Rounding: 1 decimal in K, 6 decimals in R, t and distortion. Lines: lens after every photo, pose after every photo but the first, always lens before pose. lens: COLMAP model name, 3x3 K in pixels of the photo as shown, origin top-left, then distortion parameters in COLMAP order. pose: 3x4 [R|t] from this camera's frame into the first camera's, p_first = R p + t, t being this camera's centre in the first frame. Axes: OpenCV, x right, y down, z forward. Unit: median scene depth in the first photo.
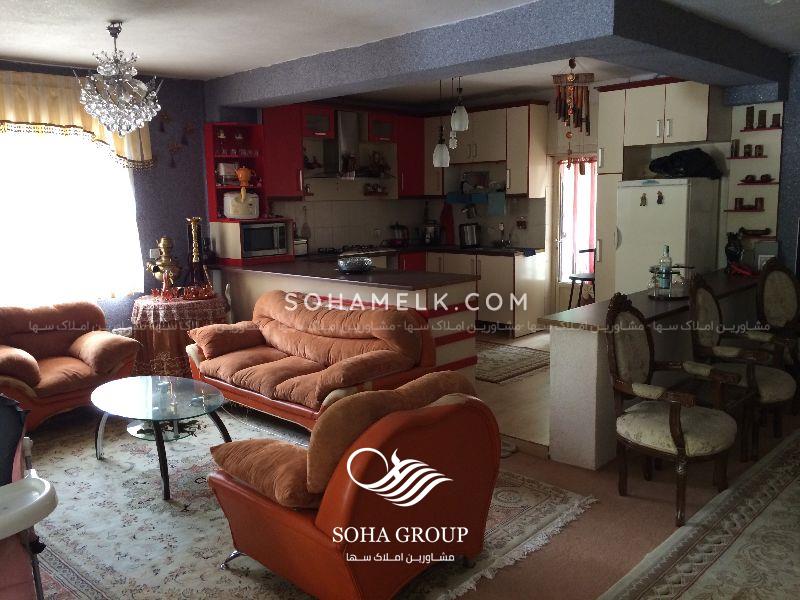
lens RADIAL K [[706.4, 0, 400.0], [0, 706.4, 300.0], [0, 0, 1]] dist [0.001605, -0.004768]
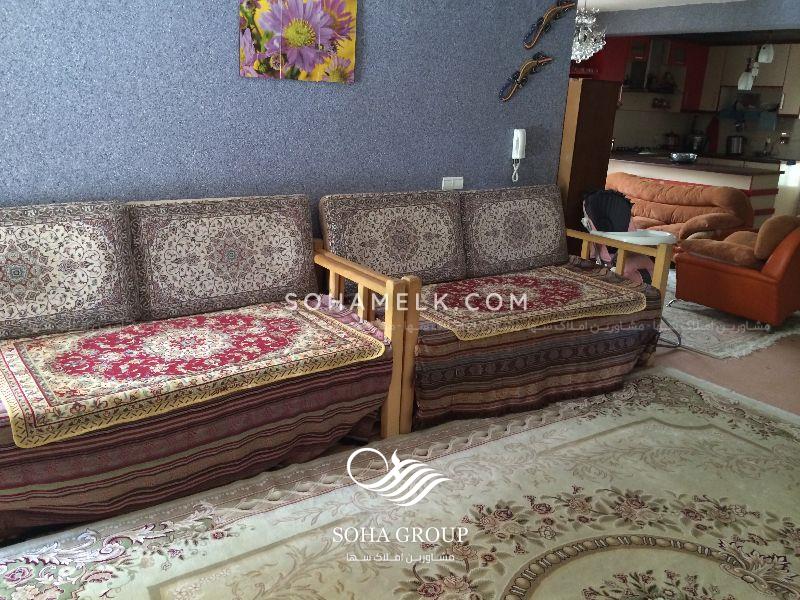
lens RADIAL K [[706.4, 0, 400.0], [0, 706.4, 300.0], [0, 0, 1]] dist [0.001605, -0.004768]
pose [[0.977852, 0.113046, -0.176141, -0.249574], [-0.089902, 0.986859, 0.134263, 0.068600], [0.189004, -0.115454, 0.975166, -0.390609]]
